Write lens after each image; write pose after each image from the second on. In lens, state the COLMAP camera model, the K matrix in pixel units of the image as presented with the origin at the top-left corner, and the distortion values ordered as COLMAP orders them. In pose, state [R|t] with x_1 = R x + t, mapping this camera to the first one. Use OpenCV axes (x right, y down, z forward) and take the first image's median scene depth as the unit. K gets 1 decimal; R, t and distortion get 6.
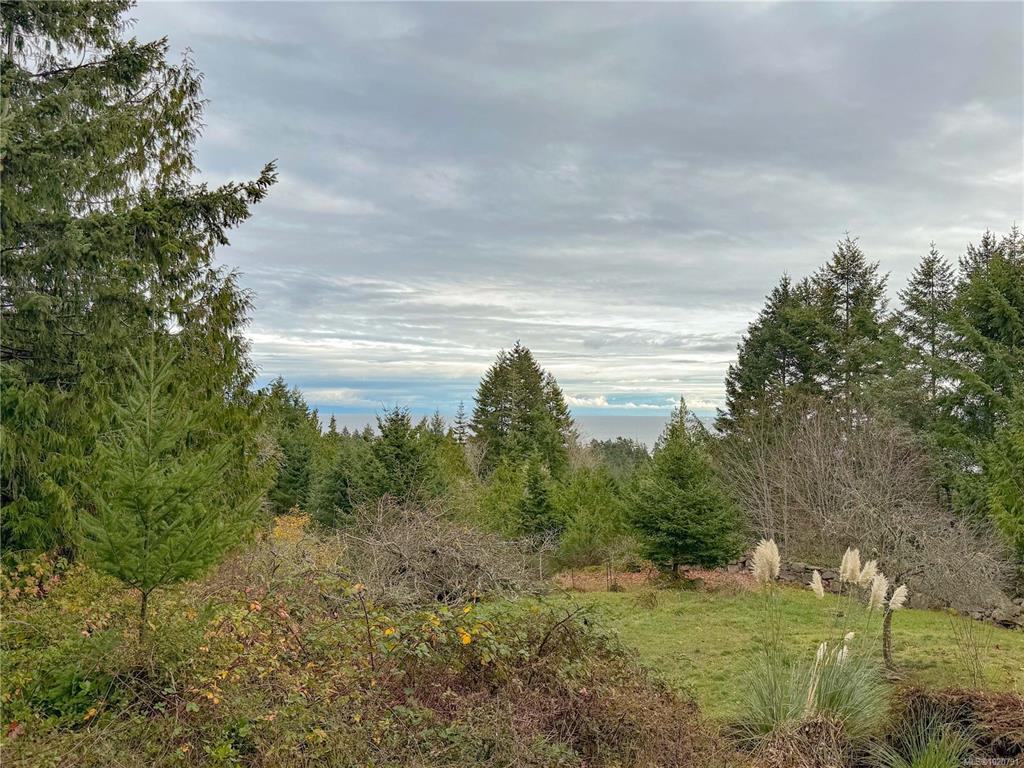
lens RADIAL K [[903.4, 0, 506.4], [0, 903.4, 379.8], [0, 0, 1]] dist [0.052641, -0.045065]
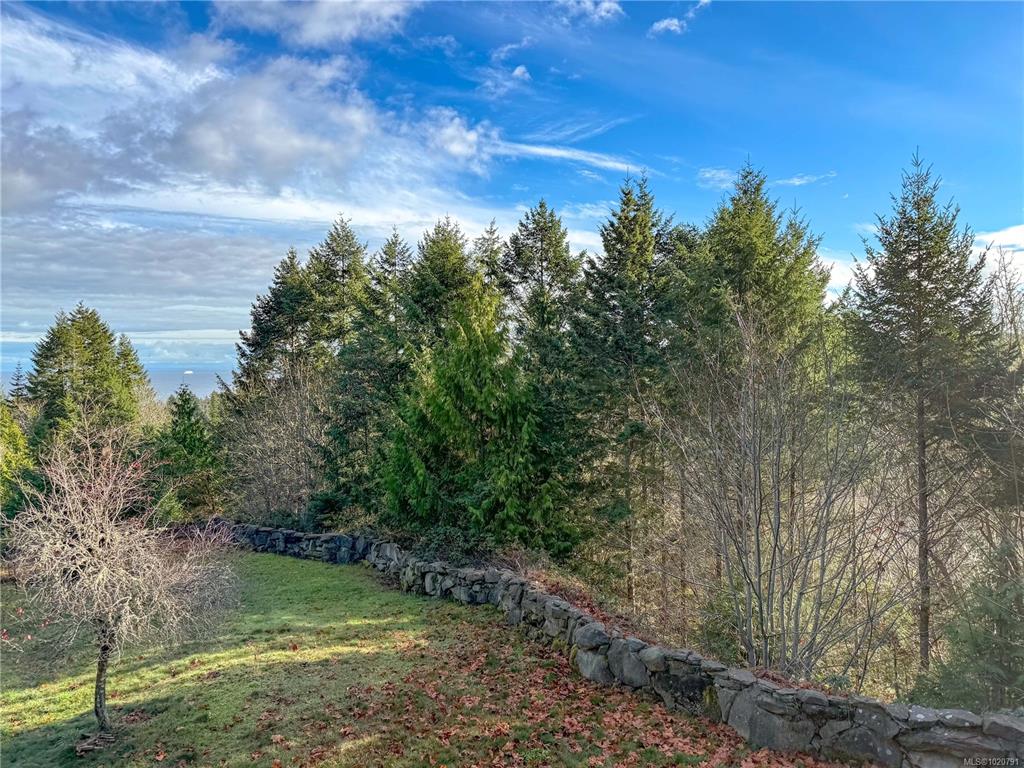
lens RADIAL K [[717.2, 0, 523.4], [0, 717.2, 376.5], [0, 0, 1]] dist [0.052014, -0.063644]
pose [[0.887524, -0.023352, 0.460169, 0.156649], [-0.001890, 0.998522, 0.054315, -0.009716], [-0.460758, -0.049075, 0.886168, 0.095055]]
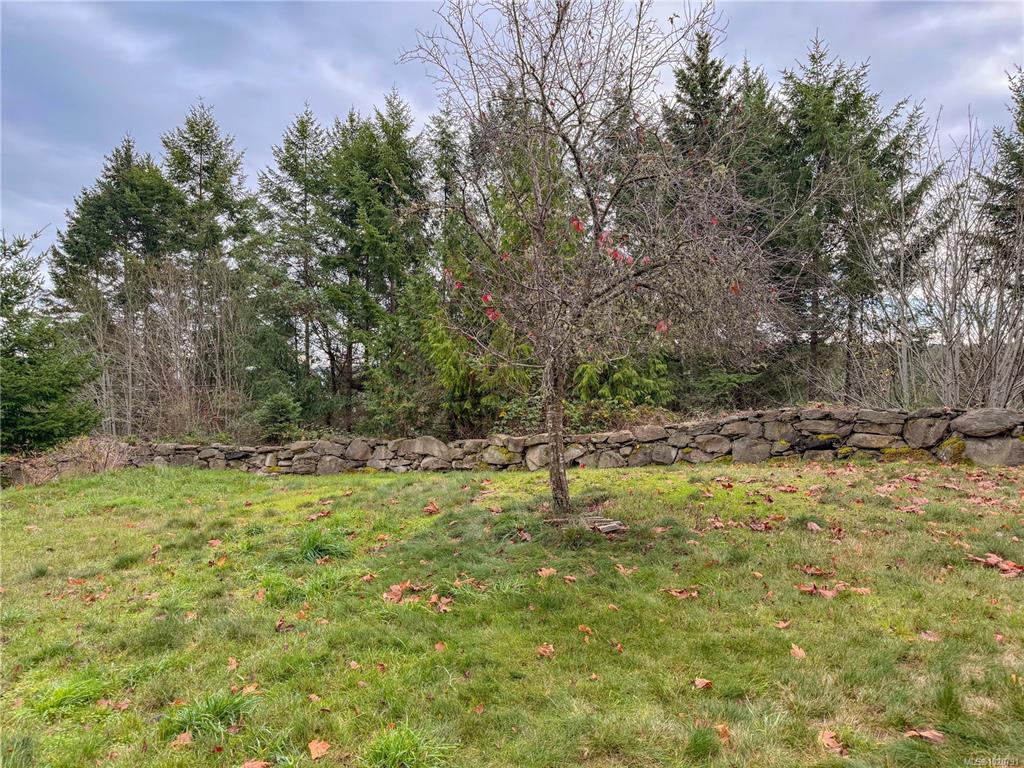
lens RADIAL K [[717.2, 0, 508.3], [0, 717.2, 379.7], [0, 0, 1]] dist [0.052014, -0.063644]
pose [[0.683124, -0.009058, 0.730246, 0.050886], [-0.030746, 0.998680, 0.041149, 0.080944], [-0.729655, -0.050562, 0.681944, 0.266851]]
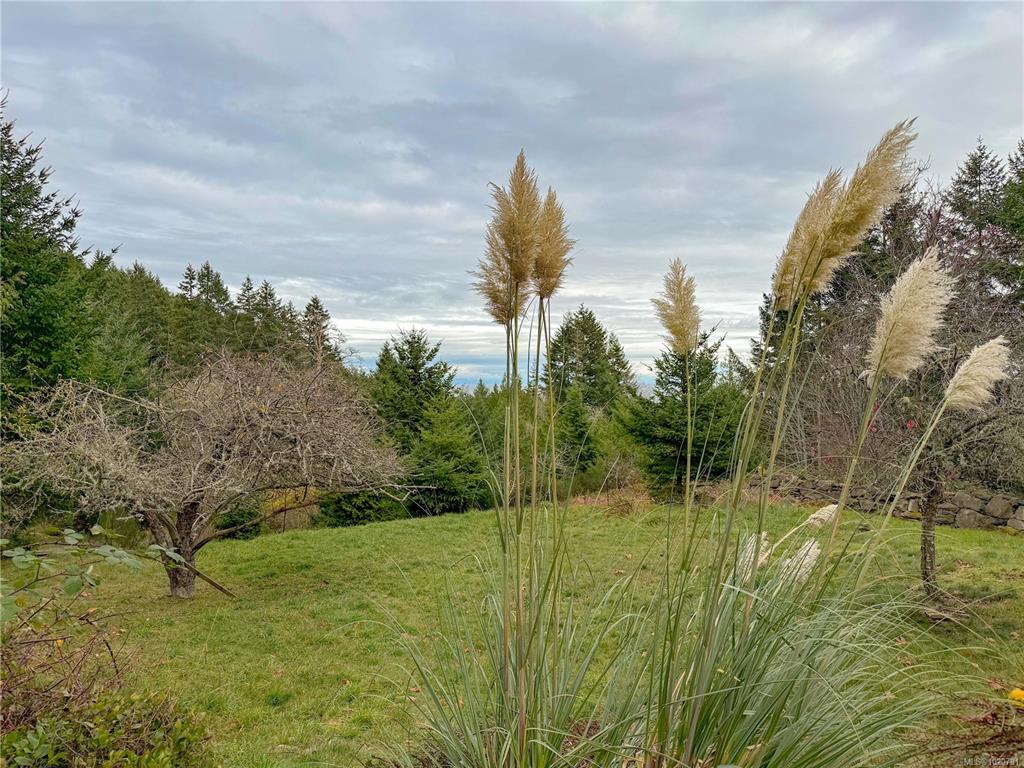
lens RADIAL K [[717.2, 0, 508.6], [0, 717.2, 377.9], [0, 0, 1]] dist [0.052014, -0.063644]
pose [[0.991731, -0.012371, -0.127735, 0.071907], [0.015686, 0.999565, 0.024980, 0.054003], [0.127370, -0.026777, 0.991494, 0.173286]]
